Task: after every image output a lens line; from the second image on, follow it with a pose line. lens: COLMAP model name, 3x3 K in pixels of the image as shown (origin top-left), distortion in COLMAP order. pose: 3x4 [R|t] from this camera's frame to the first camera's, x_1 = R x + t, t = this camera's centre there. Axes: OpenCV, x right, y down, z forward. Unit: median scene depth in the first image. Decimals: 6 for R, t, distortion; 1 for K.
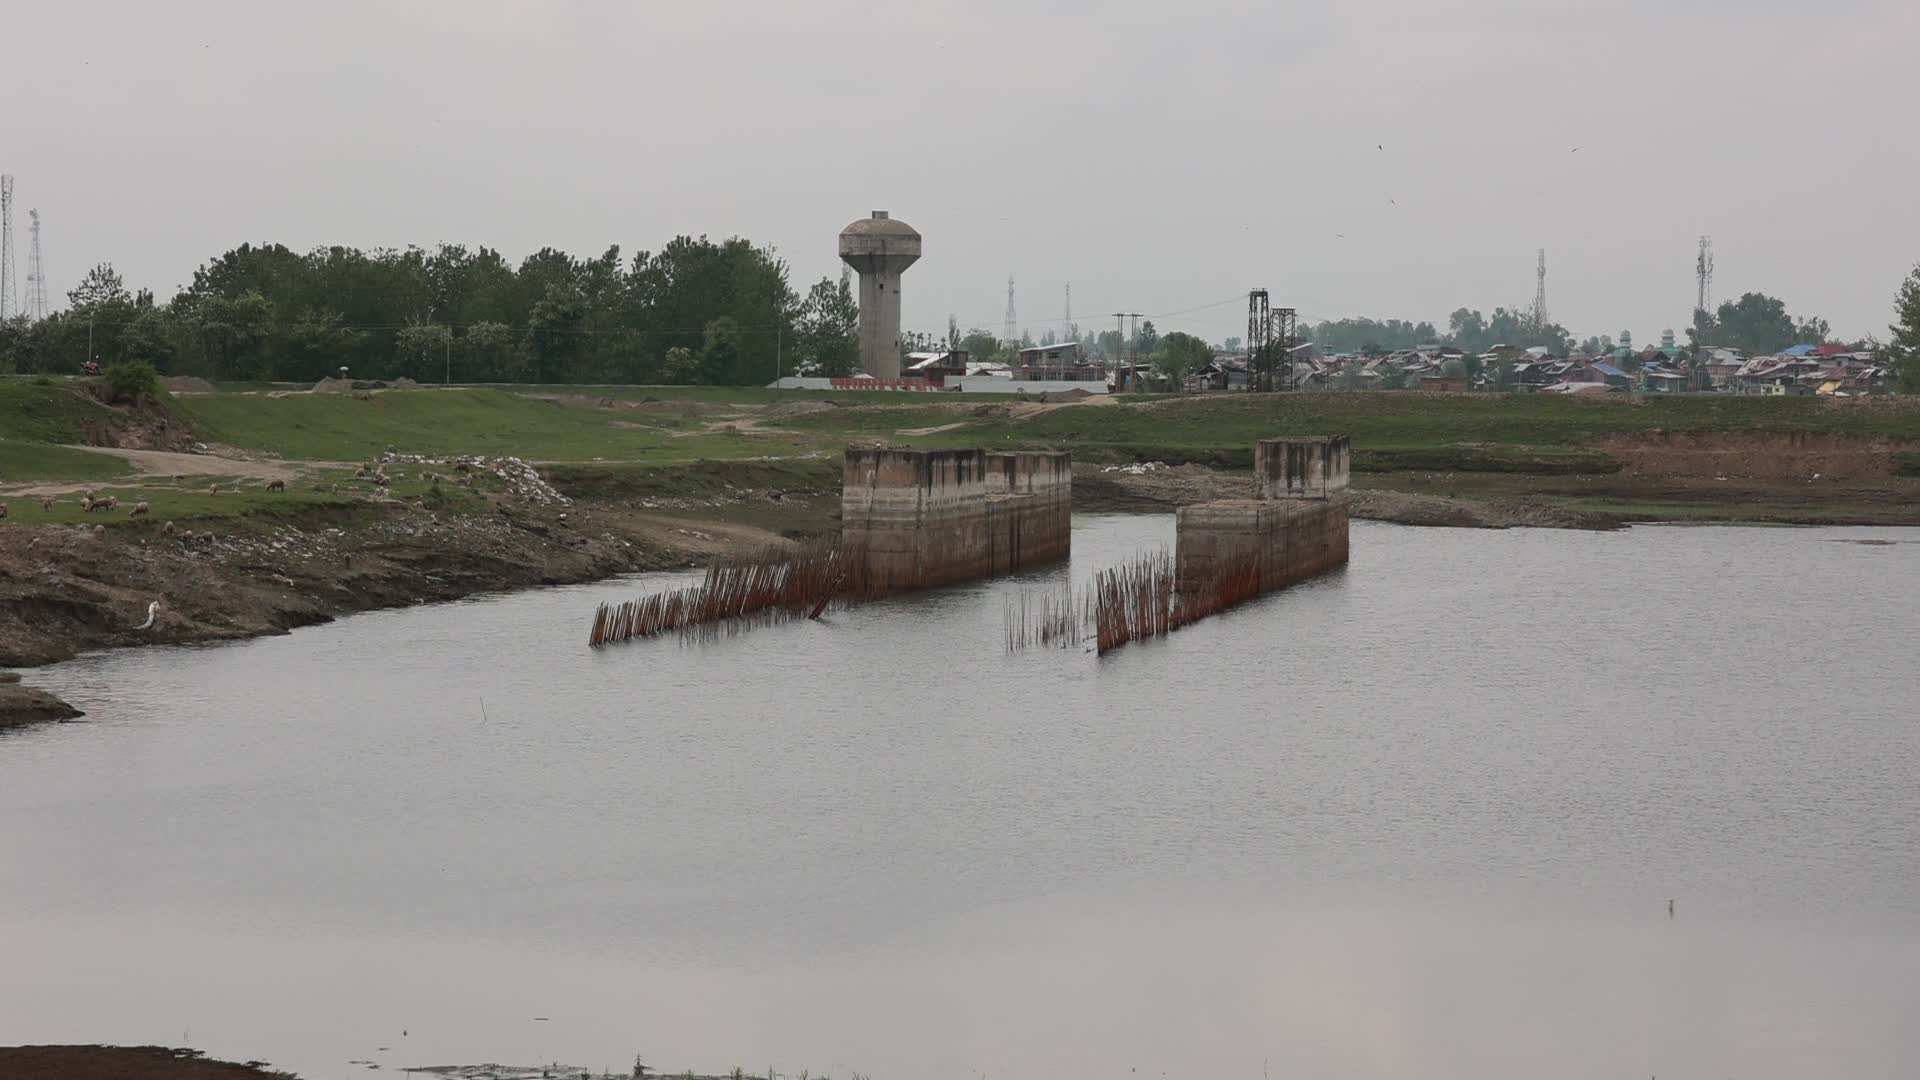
lens RADIAL K [[5871.0, 0, 960.0], [0, 5871.0, 540.0], [0, 0, 1]] dist [0.834594, 1.524788]
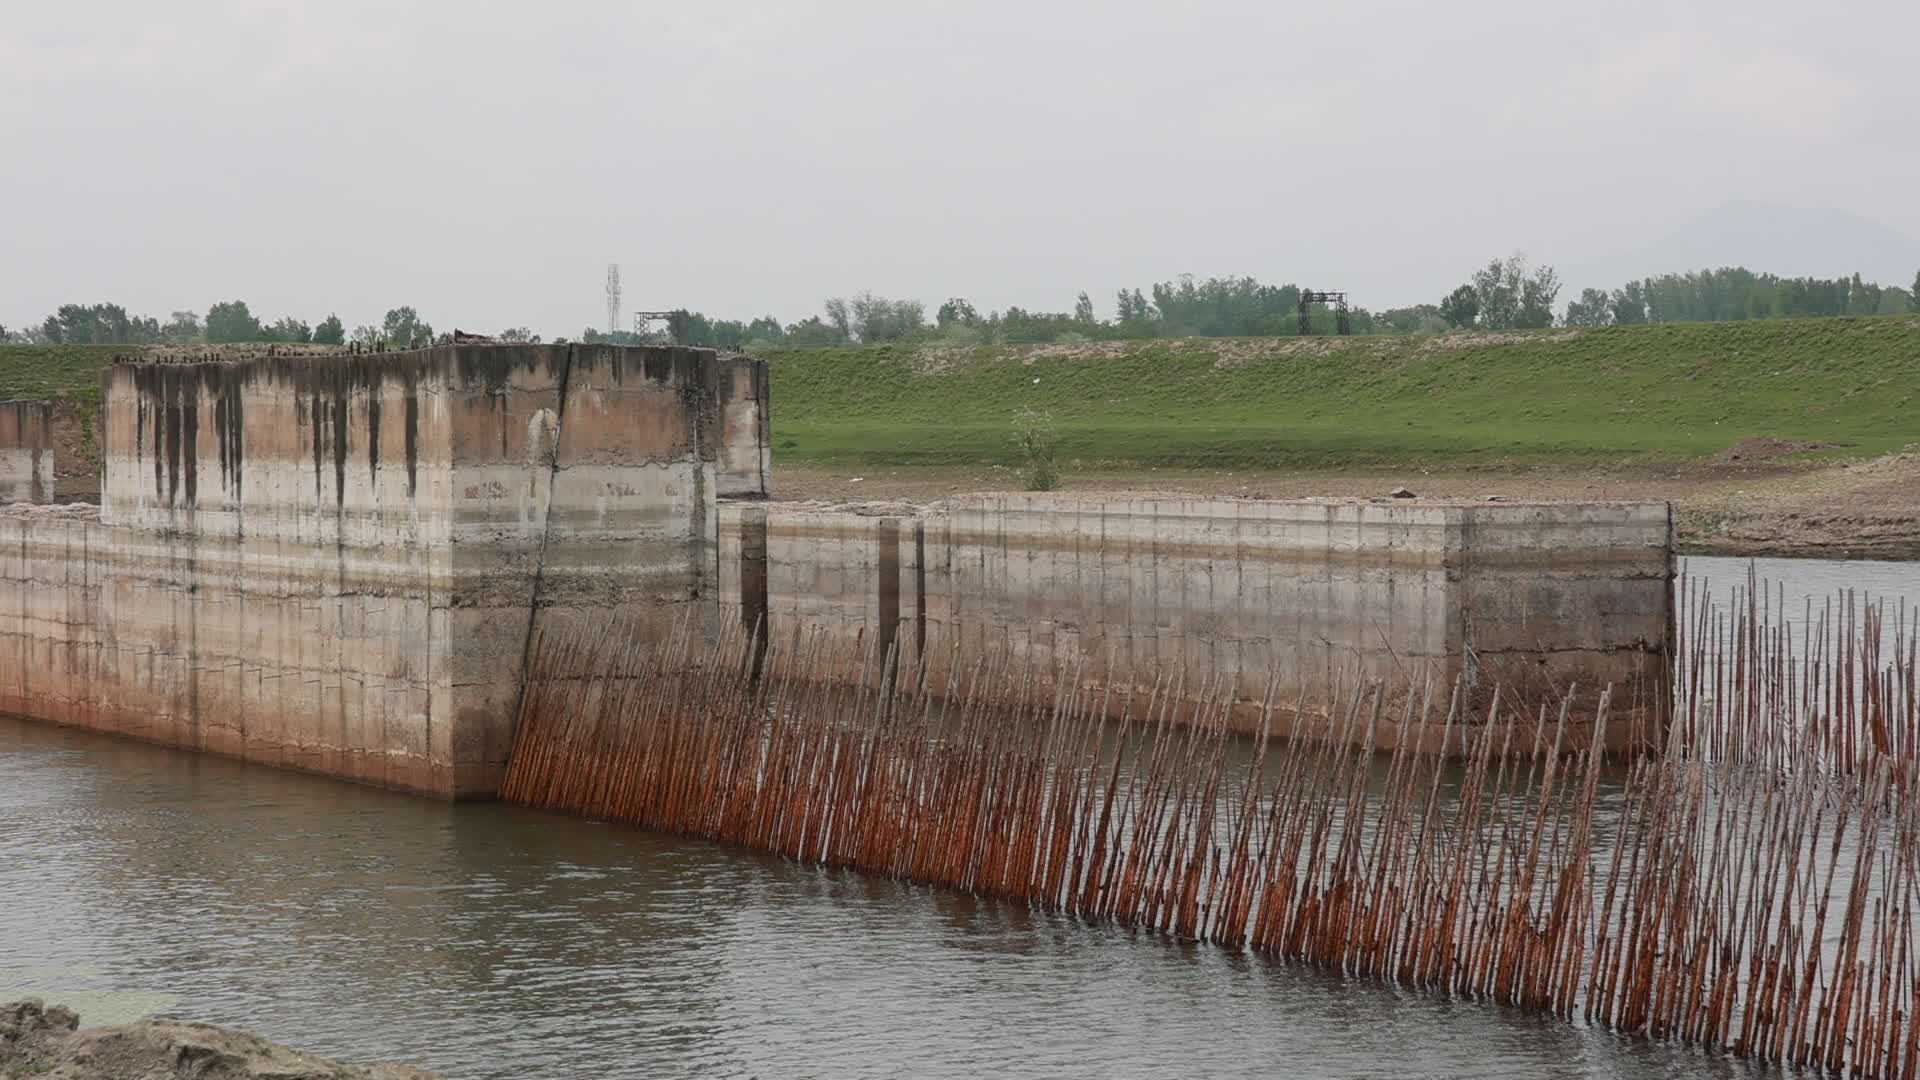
lens RADIAL K [[5871.0, 0, 960.0], [0, 5871.0, 540.0], [0, 0, 1]] dist [0.834594, 1.524788]
pose [[0.878757, -0.031078, 0.476257, -0.141441], [0.033258, 0.999439, 0.003852, -0.005670], [-0.476110, 0.012455, 0.879298, 0.722577]]
